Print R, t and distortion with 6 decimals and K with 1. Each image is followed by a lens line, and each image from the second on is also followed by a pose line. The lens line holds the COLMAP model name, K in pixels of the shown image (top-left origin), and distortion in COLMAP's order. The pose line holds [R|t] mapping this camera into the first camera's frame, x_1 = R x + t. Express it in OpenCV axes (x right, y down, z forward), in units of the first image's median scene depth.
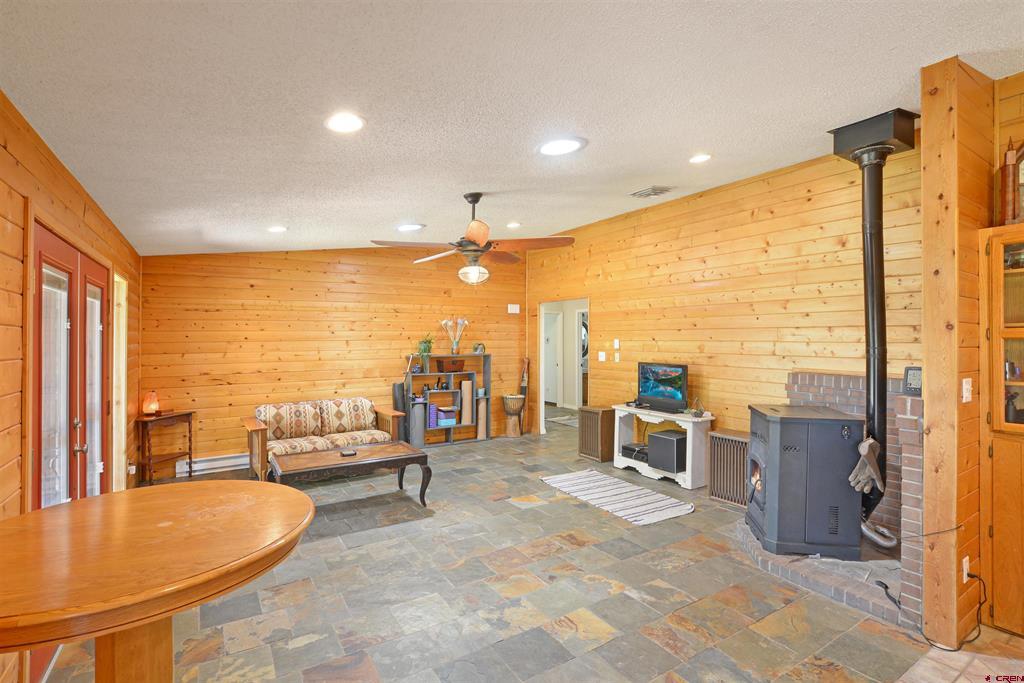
lens RADIAL K [[491.0, 0, 508.3], [0, 491.0, 341.1], [0, 0, 1]] dist [-0.022277, 0.001253]
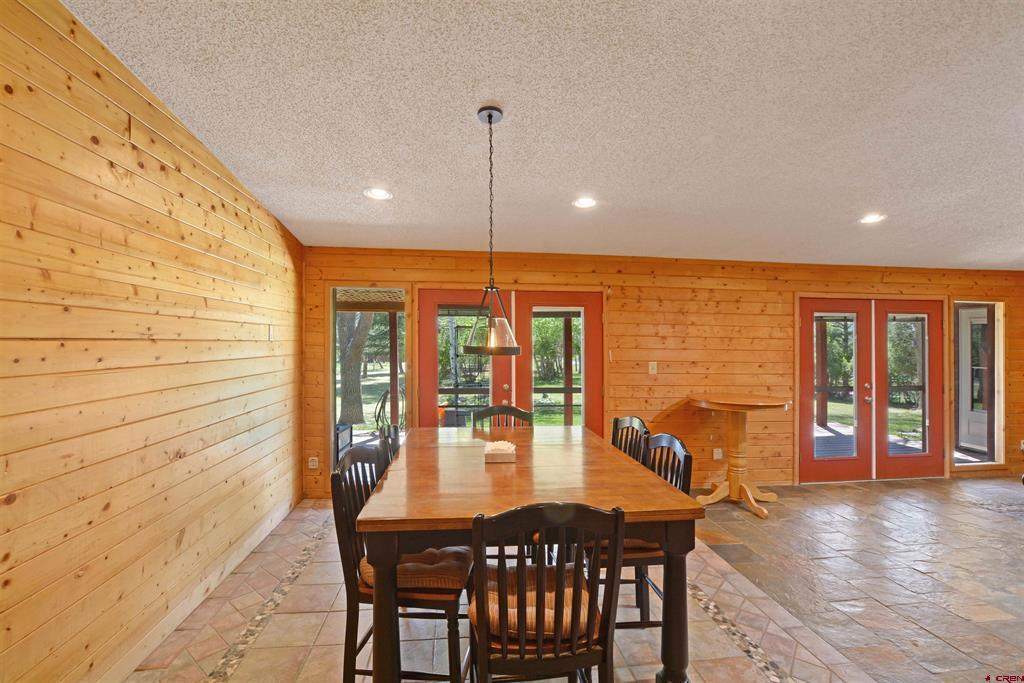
lens RADIAL K [[460.4, 0, 506.6], [0, 460.4, 340.8], [0, 0, 1]] dist [-0.028864, 0.003223]
pose [[-0.427129, -0.000809, -0.904190, 0.734174], [-0.009802, 0.999945, 0.003735, -0.006353], [0.904137, 0.010458, -0.427114, 0.225611]]
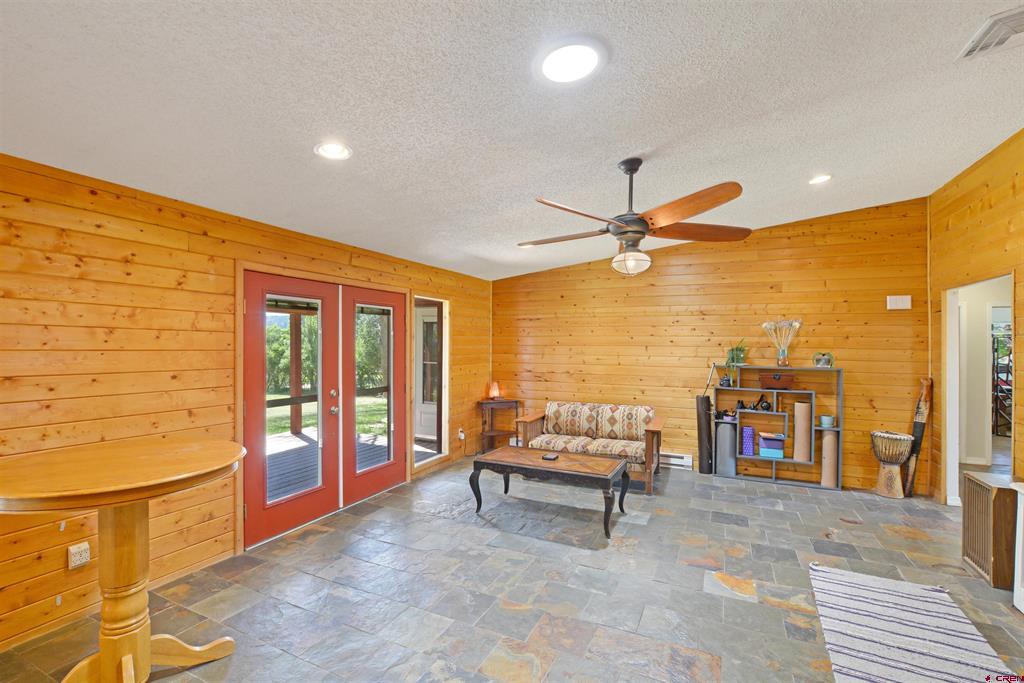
lens RADIAL K [[460.4, 0, 508.1], [0, 460.4, 342.2], [0, 0, 1]] dist [-0.028864, 0.003223]
pose [[0.537433, 0.009378, -0.843254, 0.345571], [-0.016942, 0.999856, 0.000321, -0.005011], [0.843136, 0.014114, 0.537515, 0.340841]]
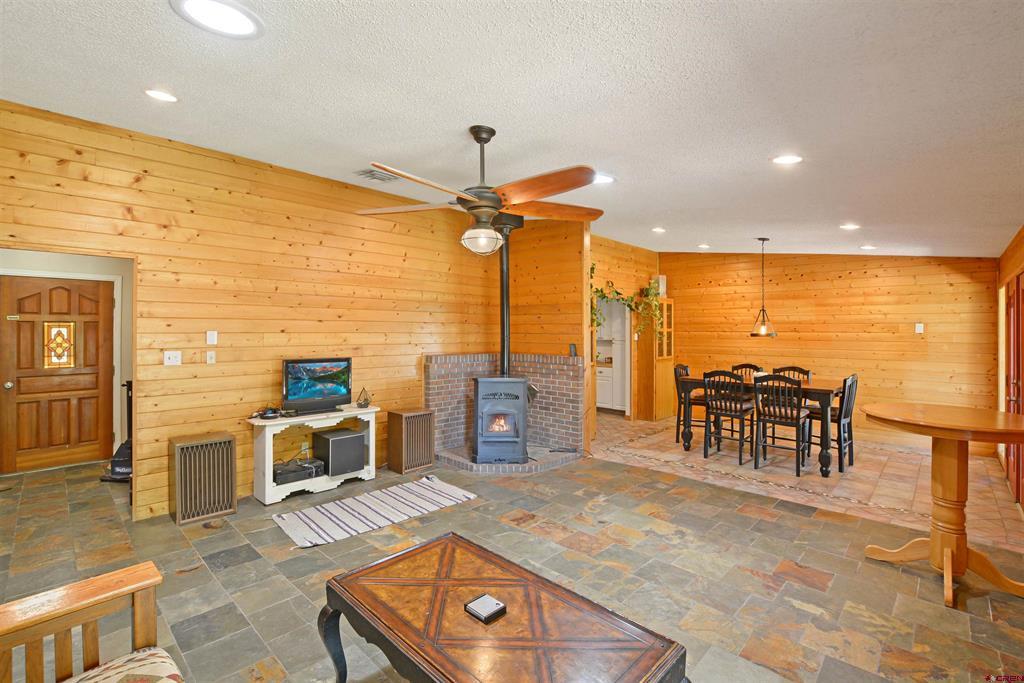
lens RADIAL K [[460.4, 0, 513.4], [0, 460.4, 335.2], [0, 0, 1]] dist [-0.028864, 0.003223]
pose [[-0.249646, -0.004695, 0.968326, -0.575920], [-0.000166, 0.999988, 0.004806, -0.000338], [-0.968337, 0.001039, -0.249644, 0.880651]]
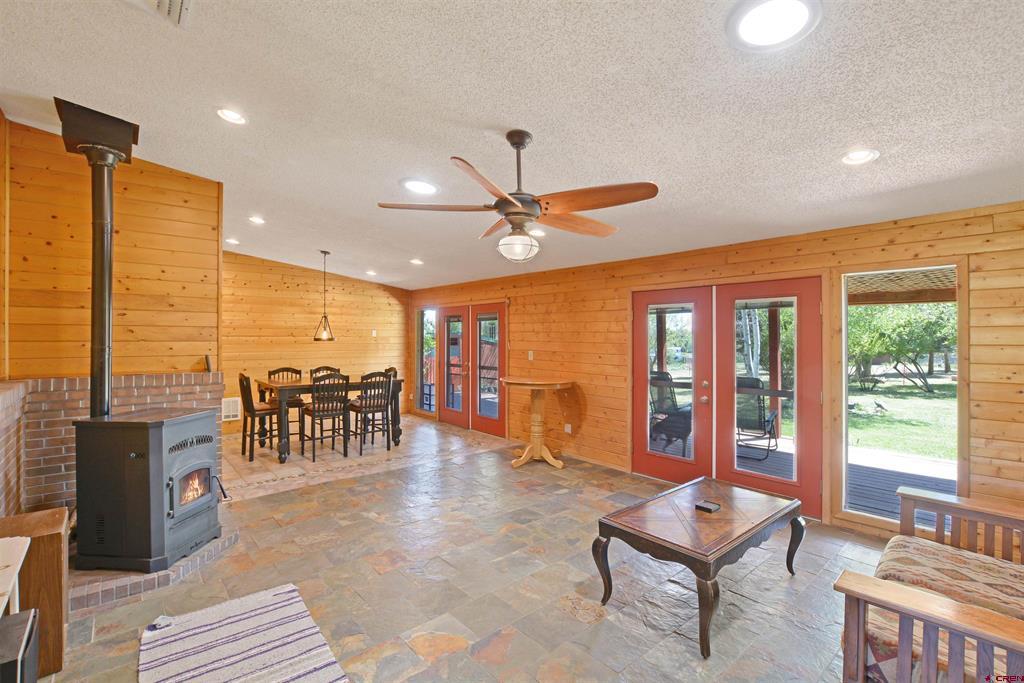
lens RADIAL K [[460.4, 0, 509.5], [0, 460.4, 334.8], [0, 0, 1]] dist [-0.028864, 0.003223]
pose [[-0.988861, 0.002015, -0.148831, 0.030129], [0.001715, 0.999996, 0.002147, -0.009391], [0.148834, 0.001868, -0.988860, 1.302356]]
